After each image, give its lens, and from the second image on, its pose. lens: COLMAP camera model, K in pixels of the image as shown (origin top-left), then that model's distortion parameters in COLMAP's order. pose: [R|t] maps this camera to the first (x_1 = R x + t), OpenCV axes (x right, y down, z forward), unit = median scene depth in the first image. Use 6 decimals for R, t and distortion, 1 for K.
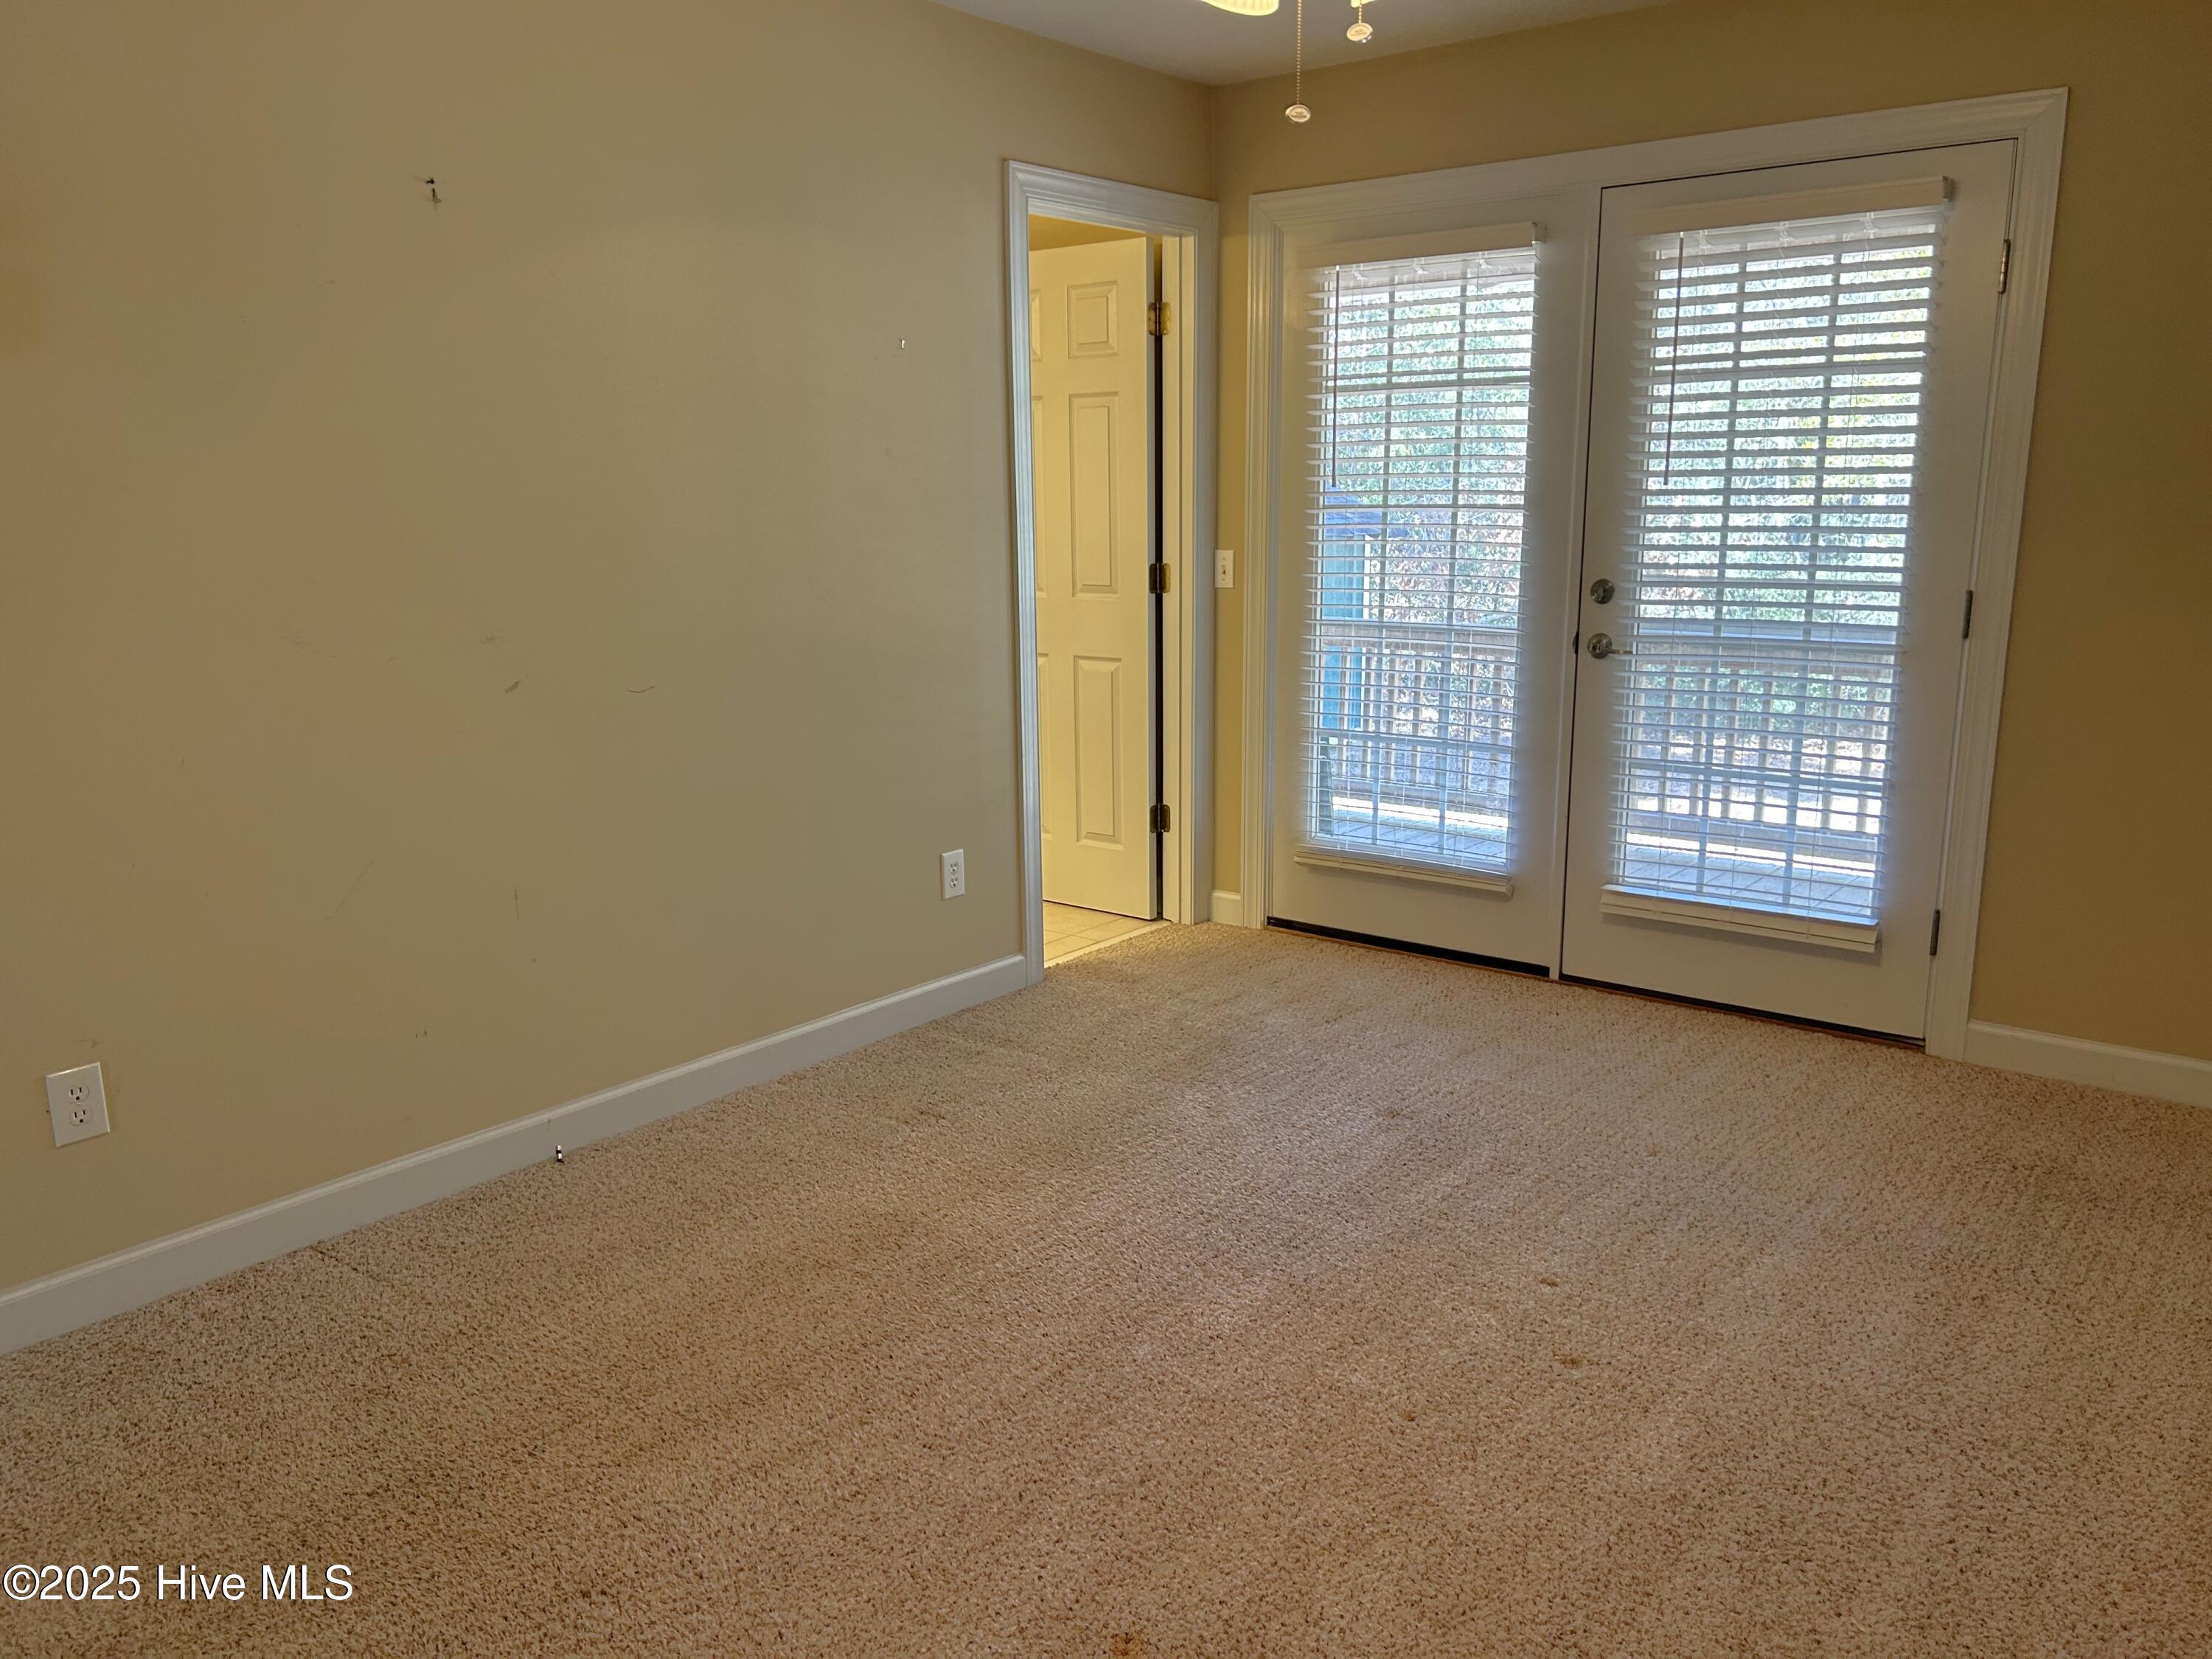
lens RADIAL K [[1695.7, 0, 1113.2], [0, 1695.7, 835.5], [0, 0, 1]] dist [0.050343, -0.070994]
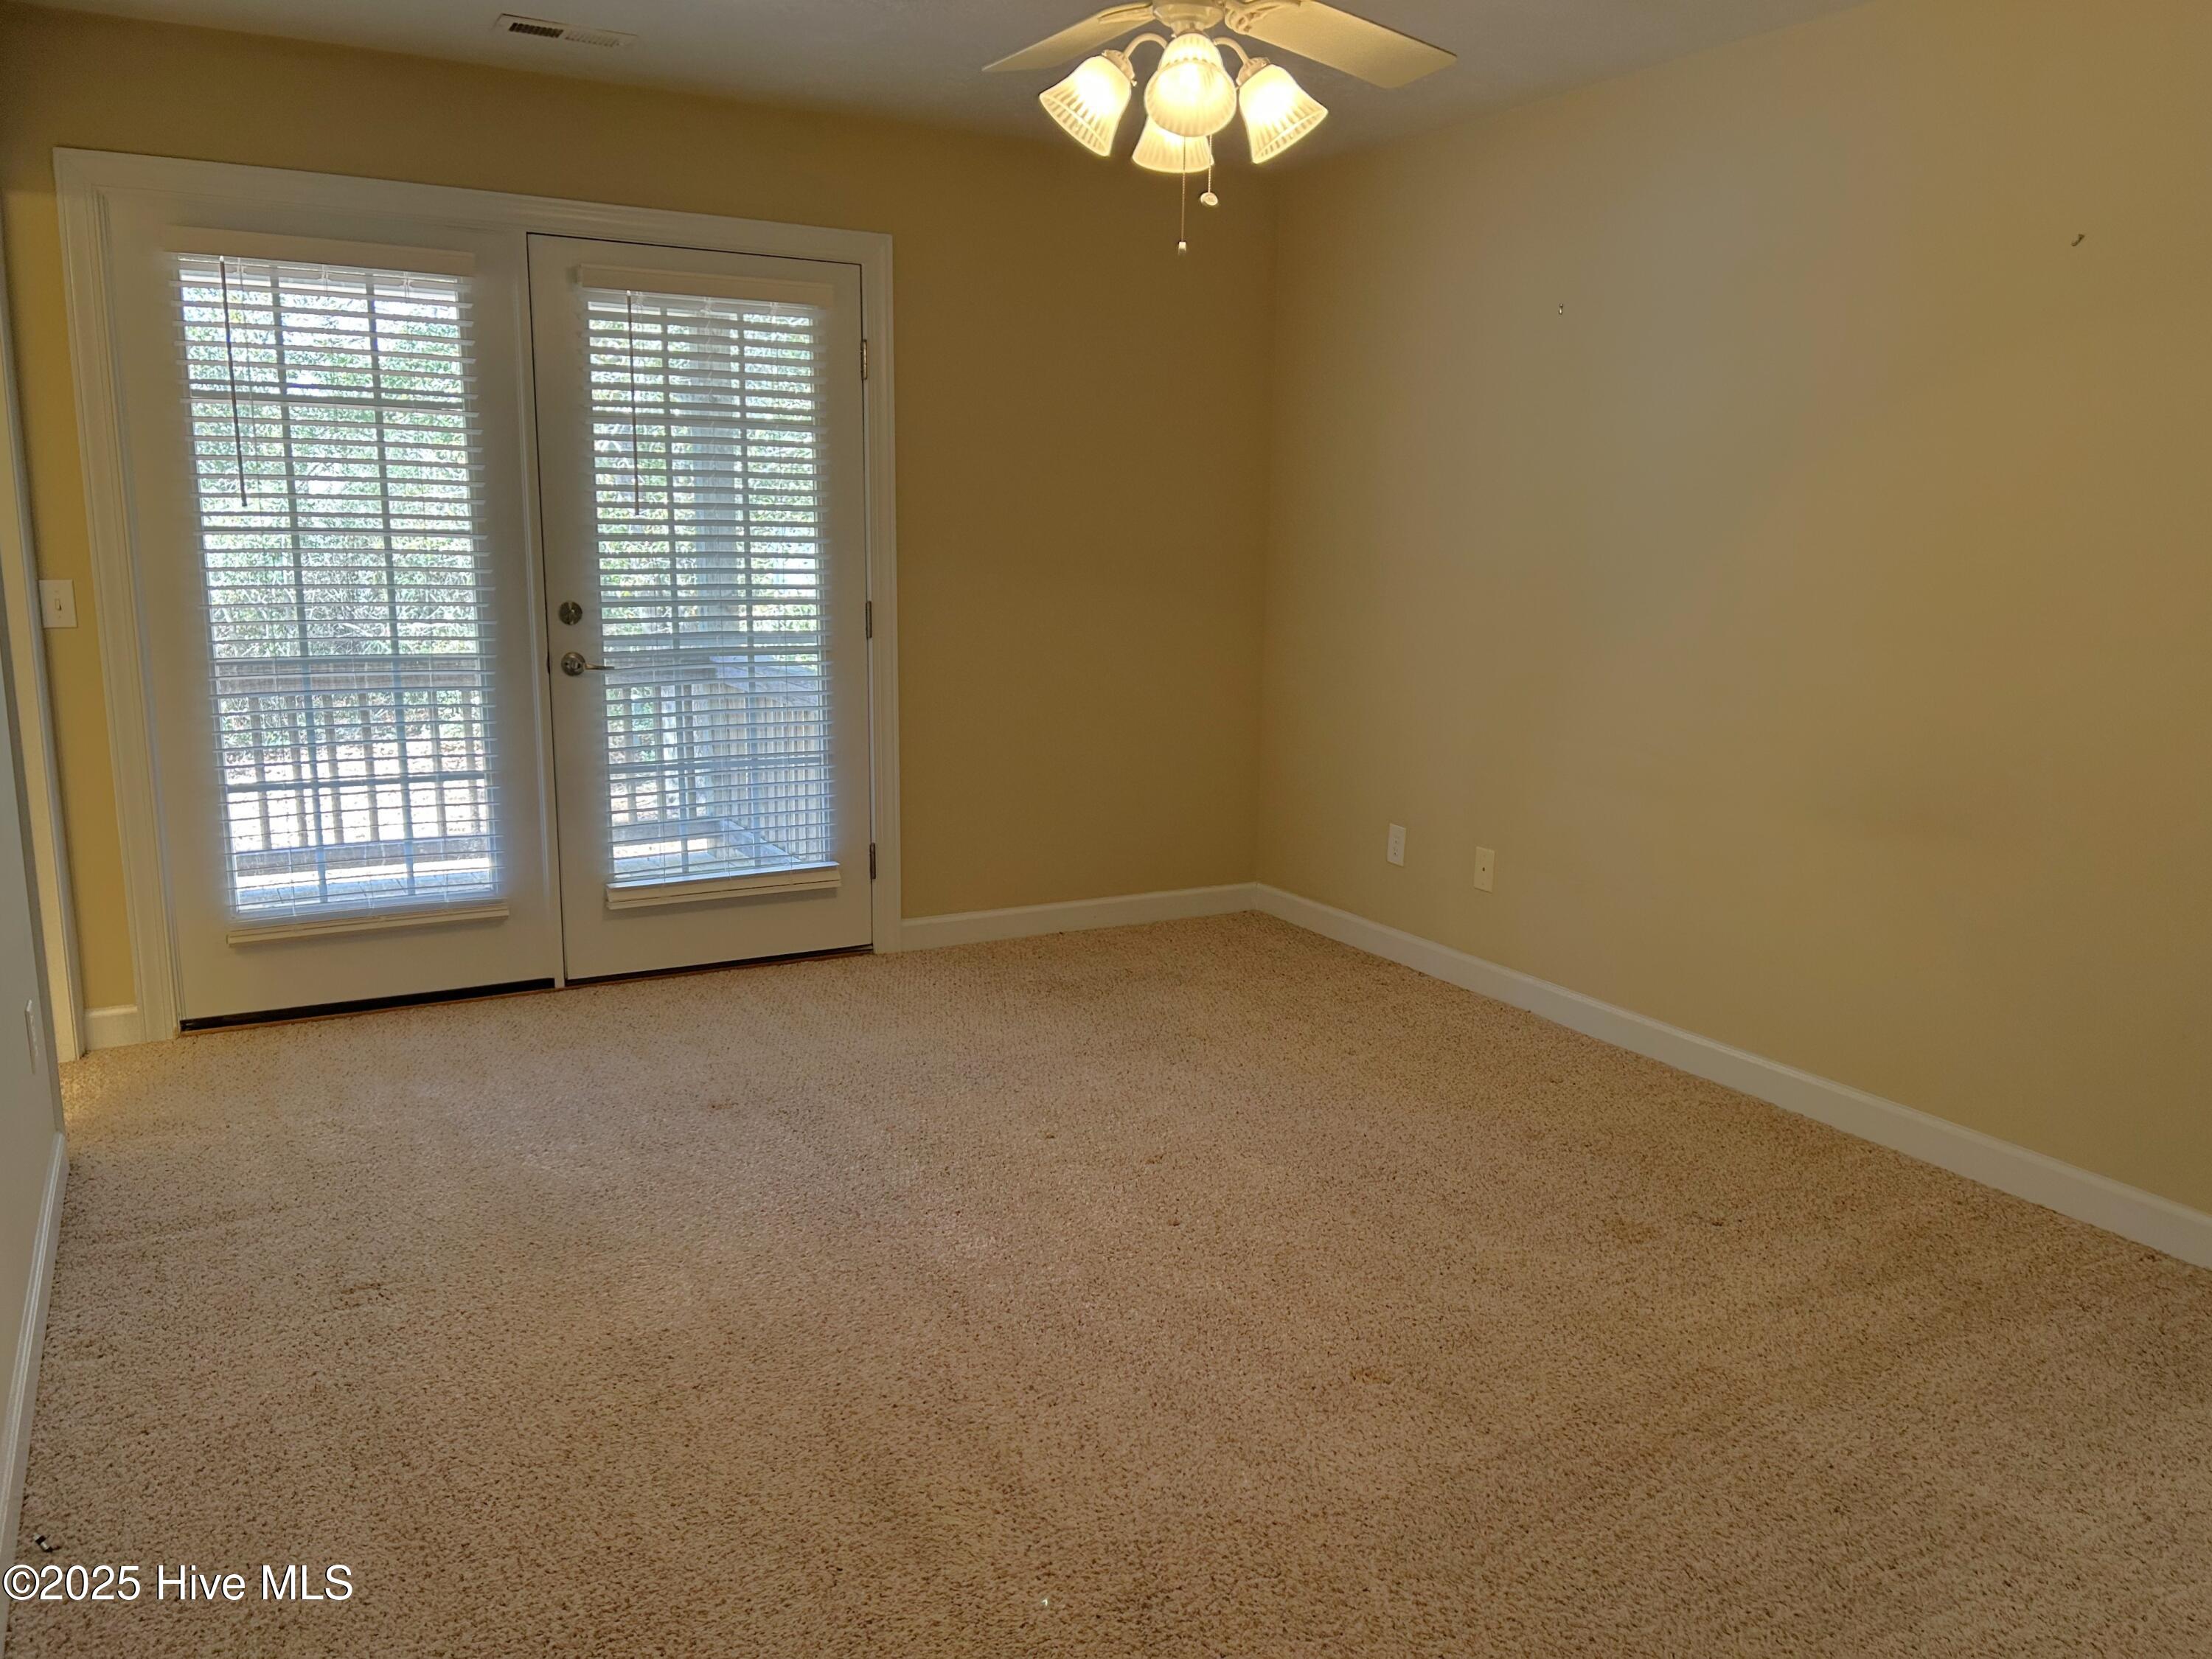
lens RADIAL K [[1695.7, 0, 1122.6], [0, 1695.7, 834.1], [0, 0, 1]] dist [0.050343, -0.070994]
pose [[0.356546, -0.155154, 0.921304, -0.581602], [0.170638, 0.980342, 0.099059, -0.053526], [-0.918563, 0.121890, 0.376013, 0.293628]]
